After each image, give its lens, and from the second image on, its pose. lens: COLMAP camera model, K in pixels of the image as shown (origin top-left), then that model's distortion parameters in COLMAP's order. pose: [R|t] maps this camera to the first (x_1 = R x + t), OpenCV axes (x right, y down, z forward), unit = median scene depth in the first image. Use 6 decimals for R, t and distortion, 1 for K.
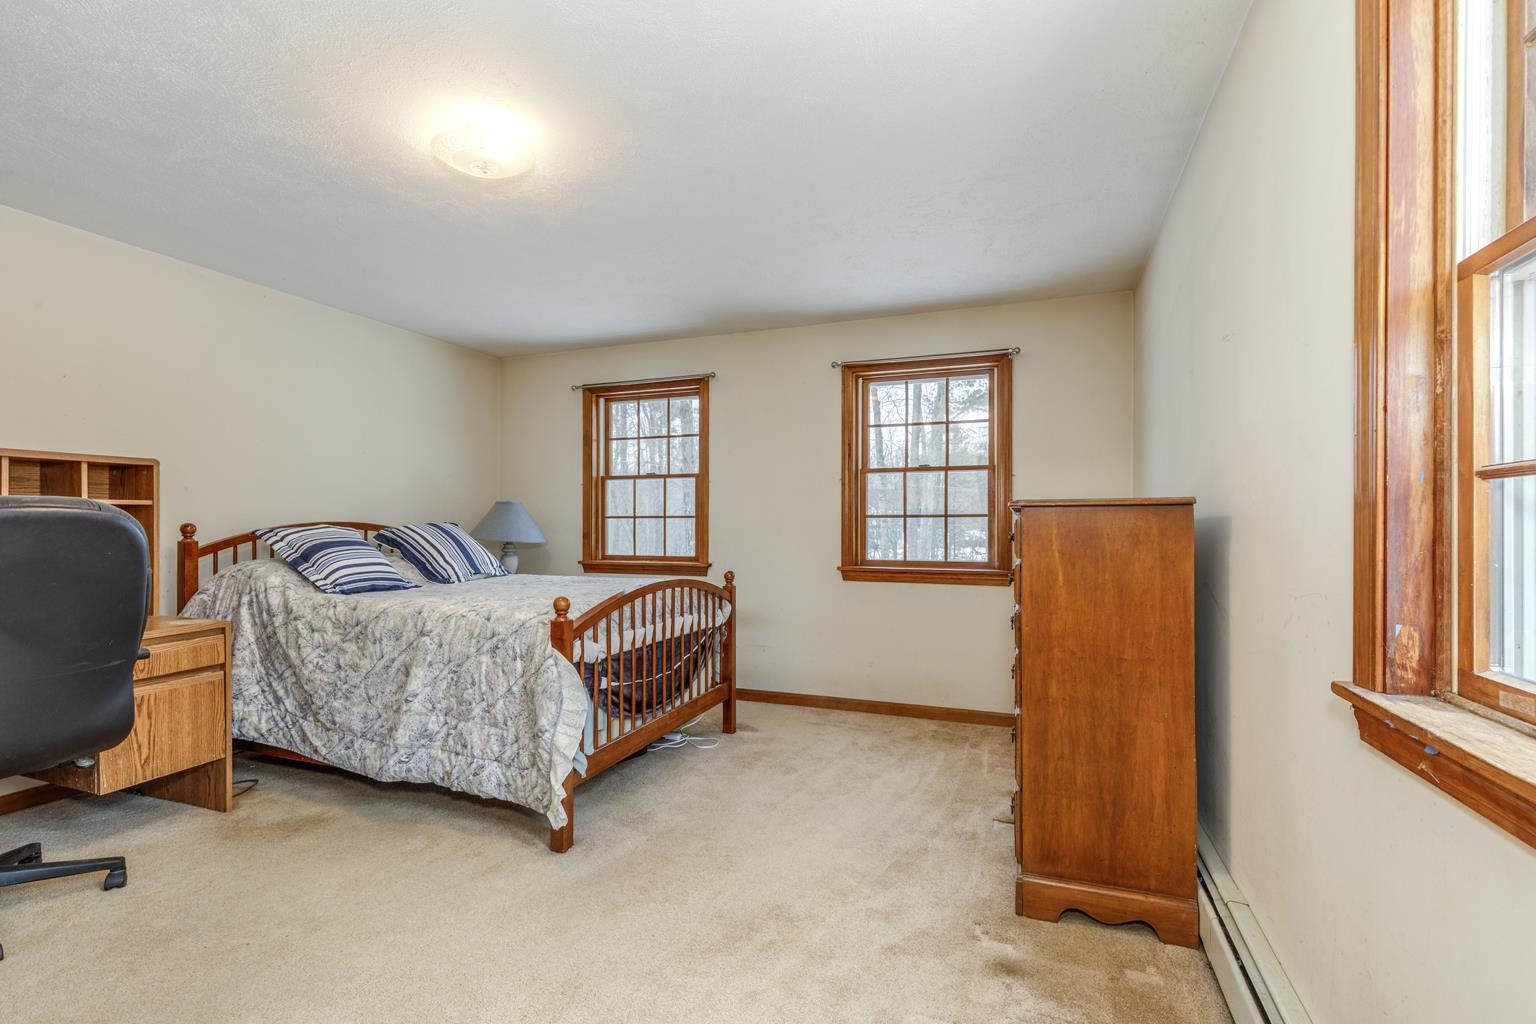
lens RADIAL K [[694.1, 0, 764.9], [0, 694.1, 521.0], [0, 0, 1]] dist [-0.000741, -0.000099]
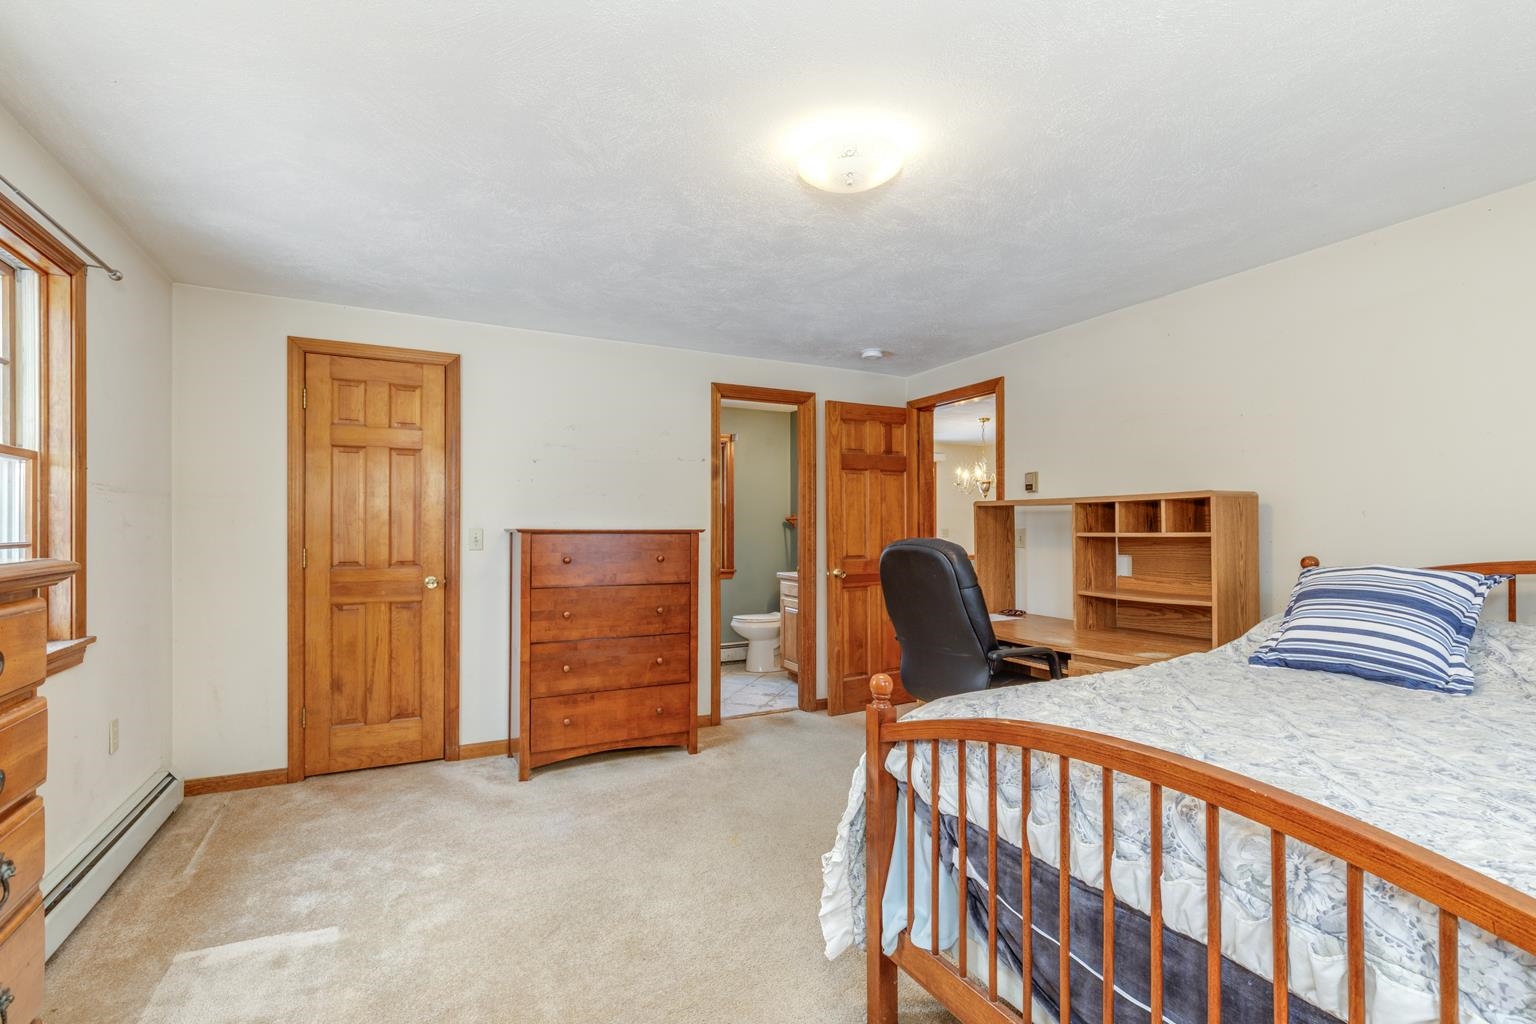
lens RADIAL K [[694.1, 0, 764.9], [0, 694.1, 521.0], [0, 0, 1]] dist [-0.000741, -0.000099]
pose [[-0.667943, -0.009220, -0.744156, 0.309079], [0.000391, 0.999919, -0.012741, -0.036261], [0.744213, -0.008801, -0.667885, 1.291924]]
